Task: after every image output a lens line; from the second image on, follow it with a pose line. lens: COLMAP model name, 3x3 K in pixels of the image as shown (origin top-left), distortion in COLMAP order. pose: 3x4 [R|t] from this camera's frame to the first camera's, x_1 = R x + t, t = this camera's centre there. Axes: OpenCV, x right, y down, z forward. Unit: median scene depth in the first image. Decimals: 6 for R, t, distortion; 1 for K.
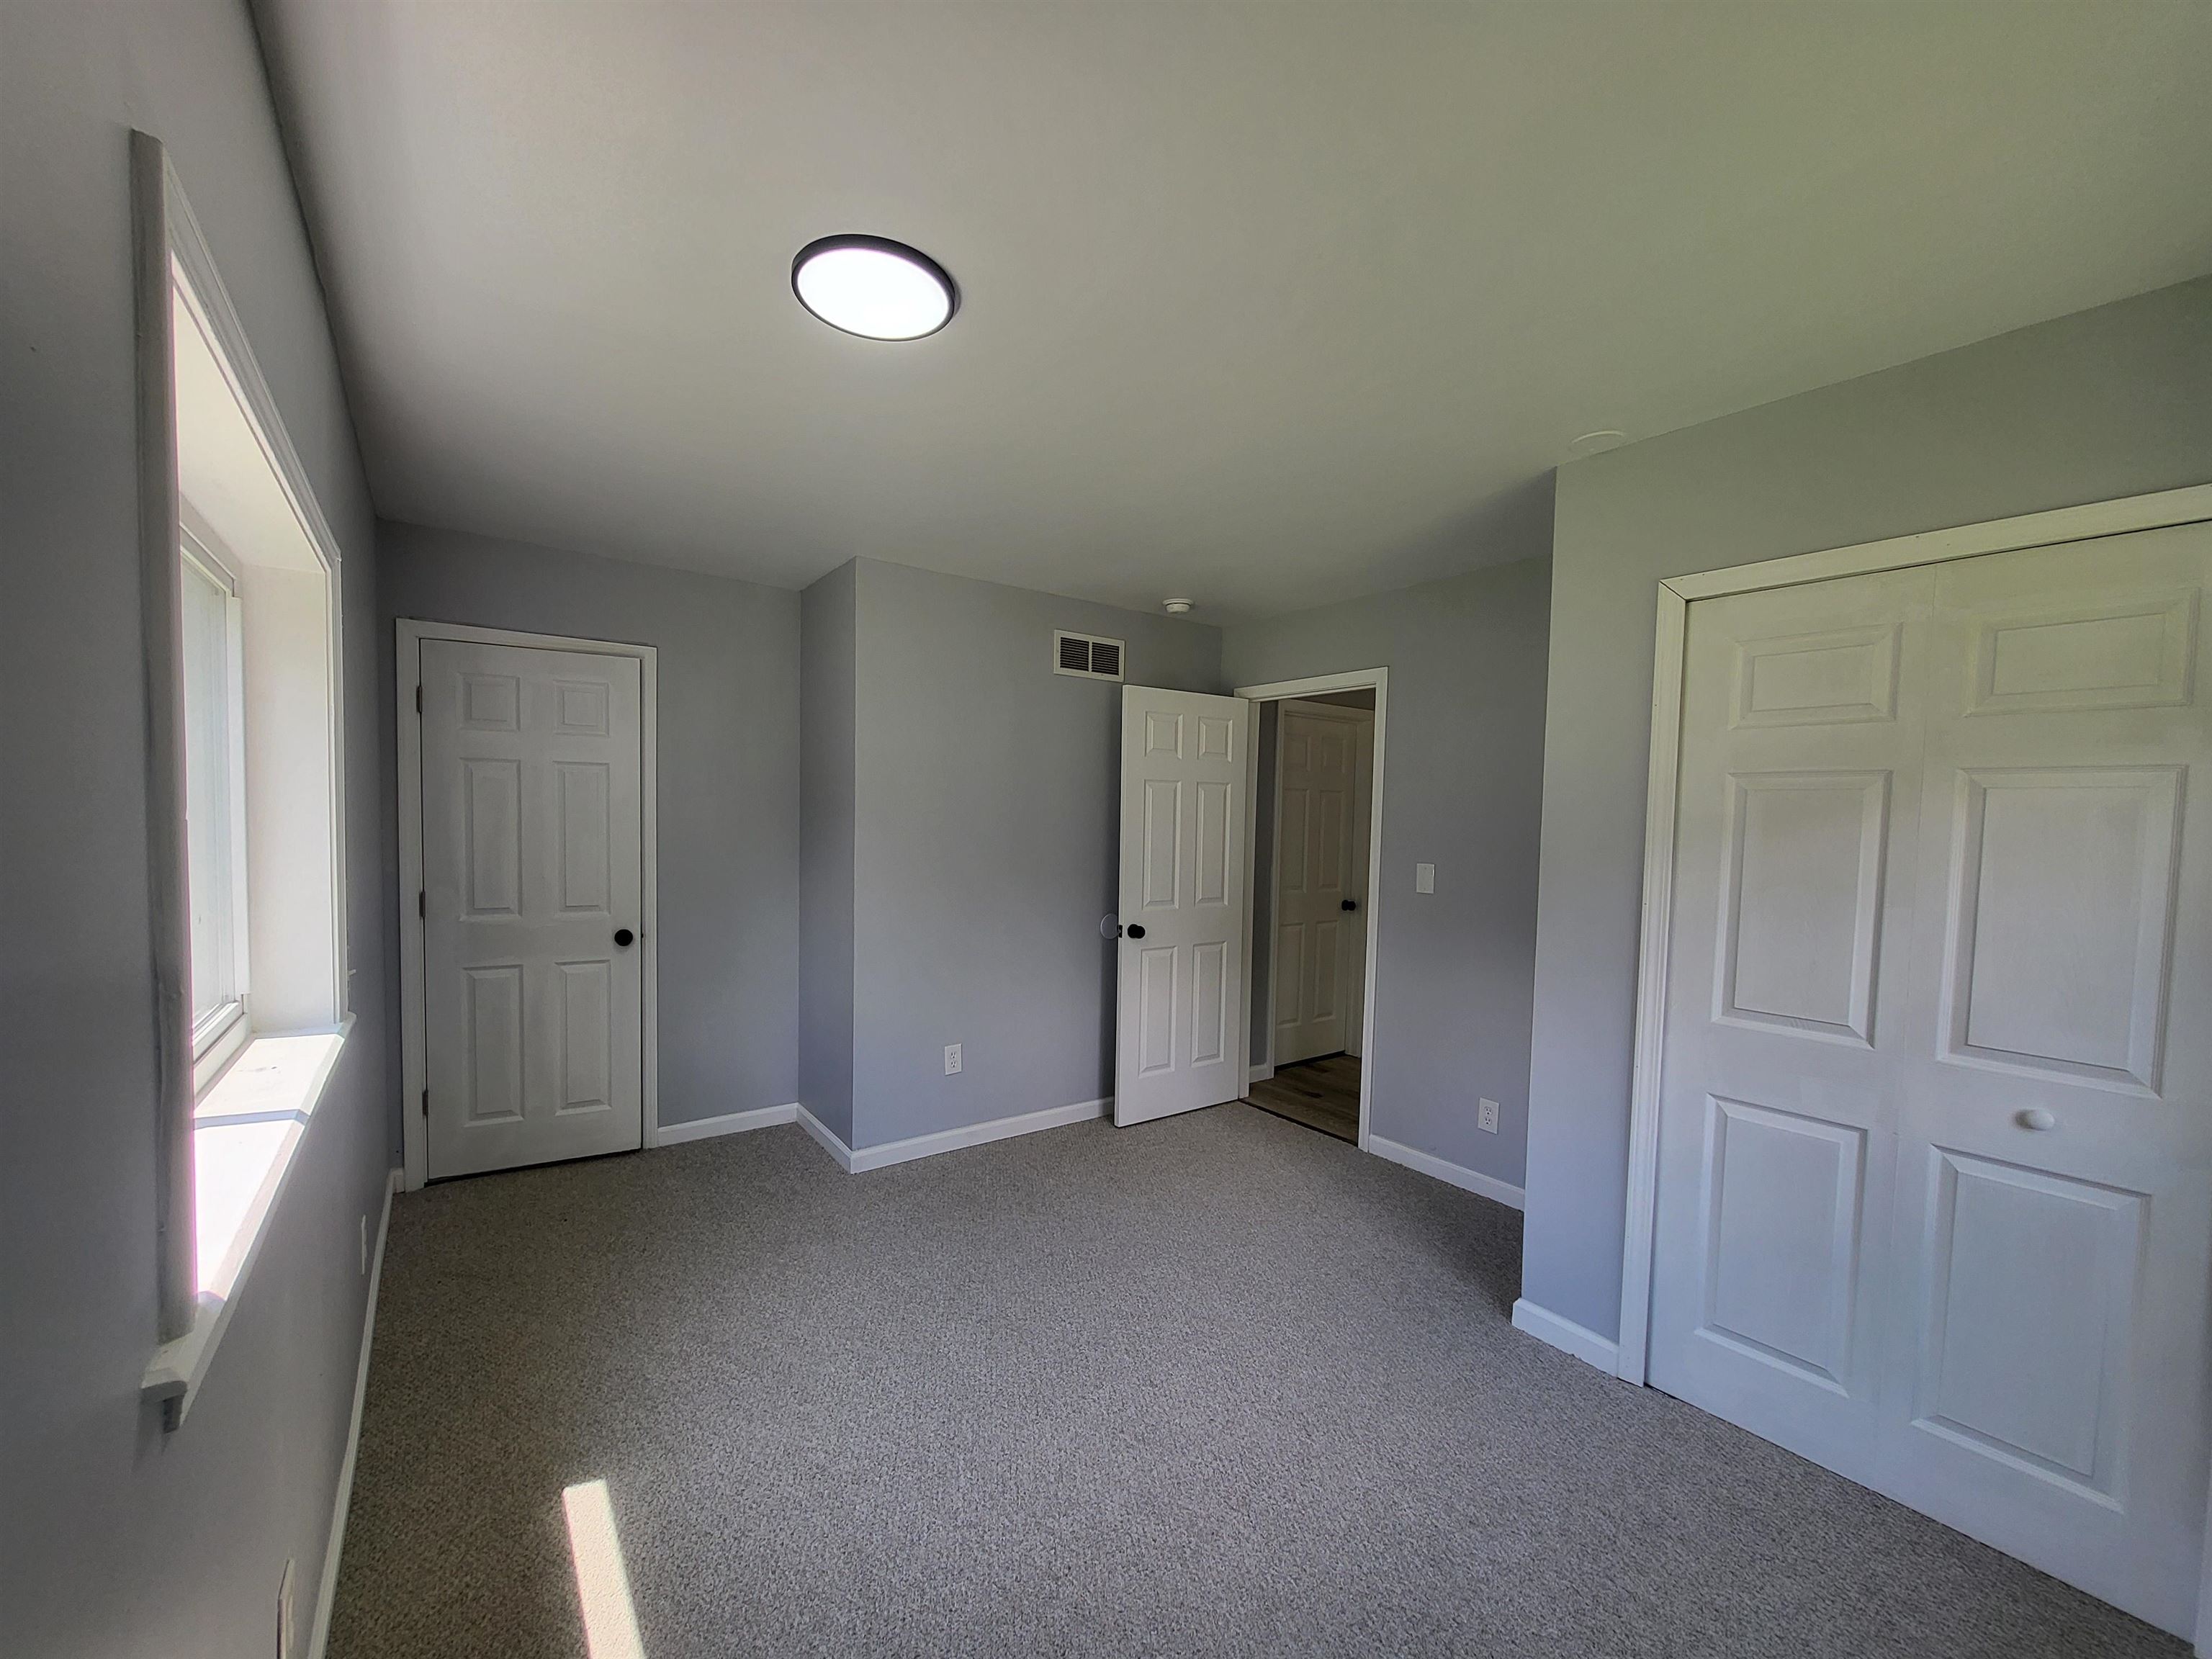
lens RADIAL K [[864.1, 0, 1083.7], [0, 864.1, 868.2], [0, 0, 1]] dist [0.000899, -0.000435]
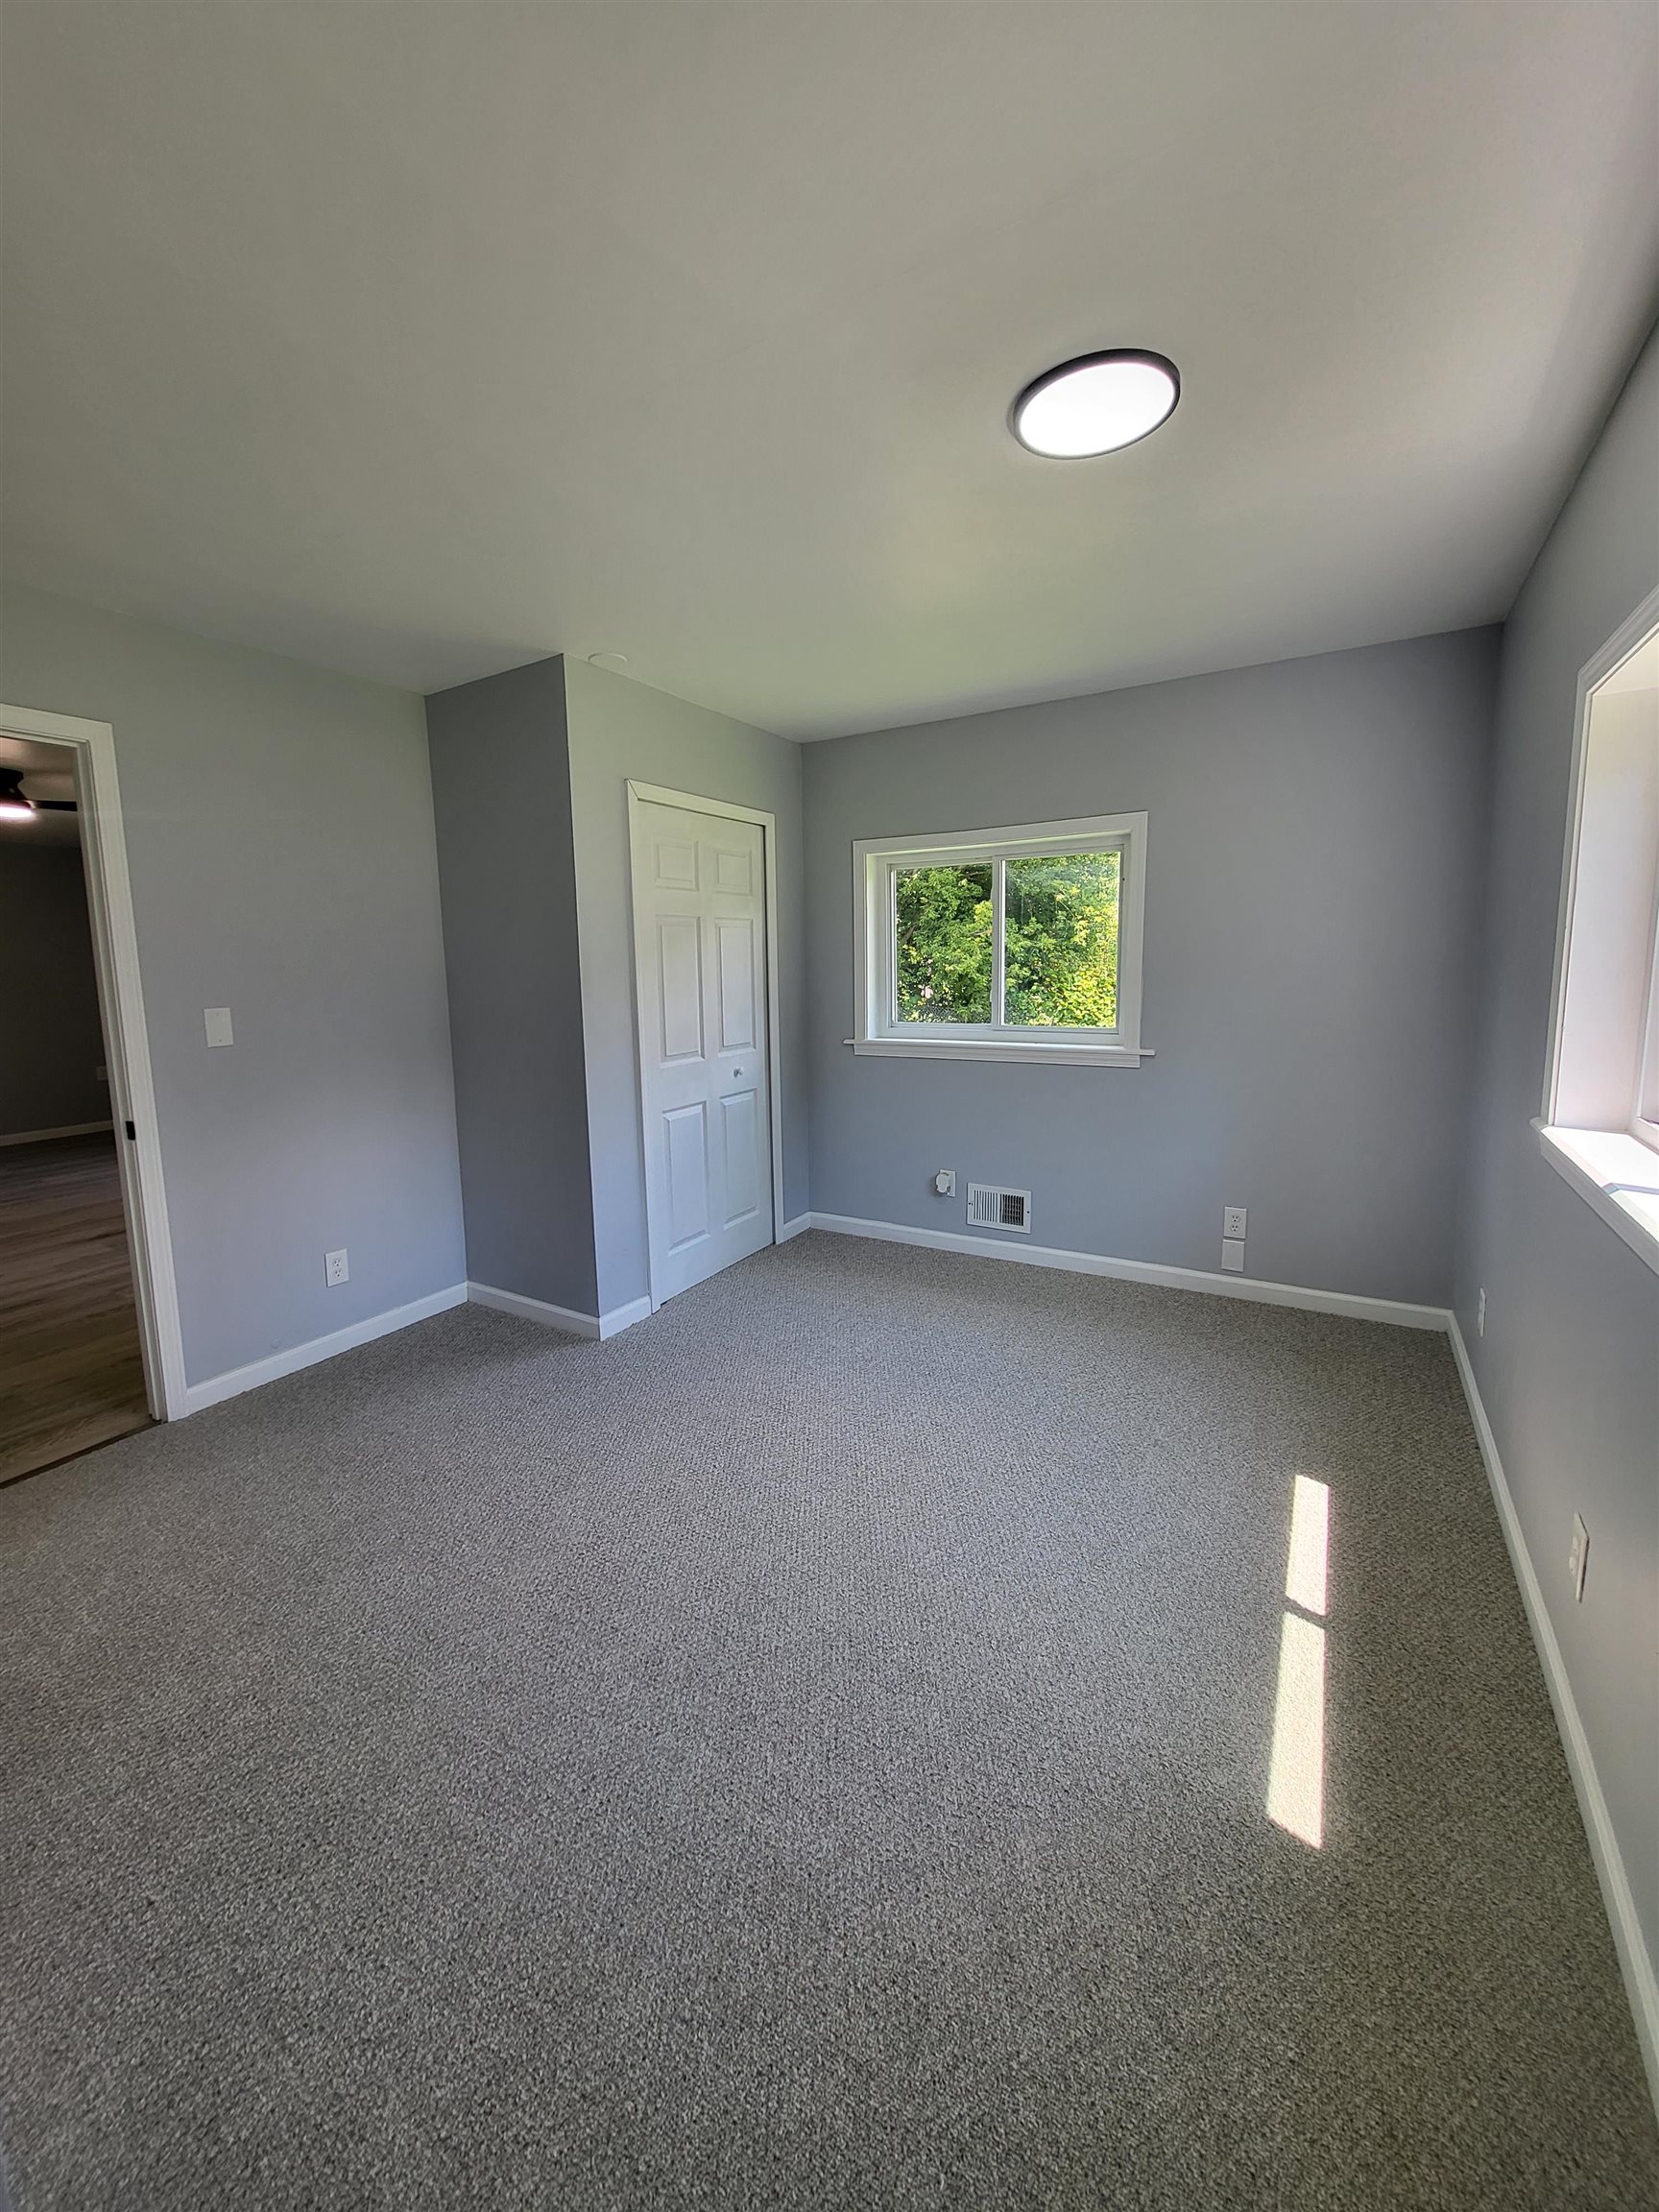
lens RADIAL K [[801.5, 0, 829.1], [0, 801.5, 1059.9], [0, 0, 1]] dist [-0.000904, -0.000138]
pose [[-0.353009, -0.123413, 0.927445, -0.866428], [0.079052, 0.983784, 0.160999, -0.058461], [-0.932274, 0.130151, -0.337528, 1.325741]]
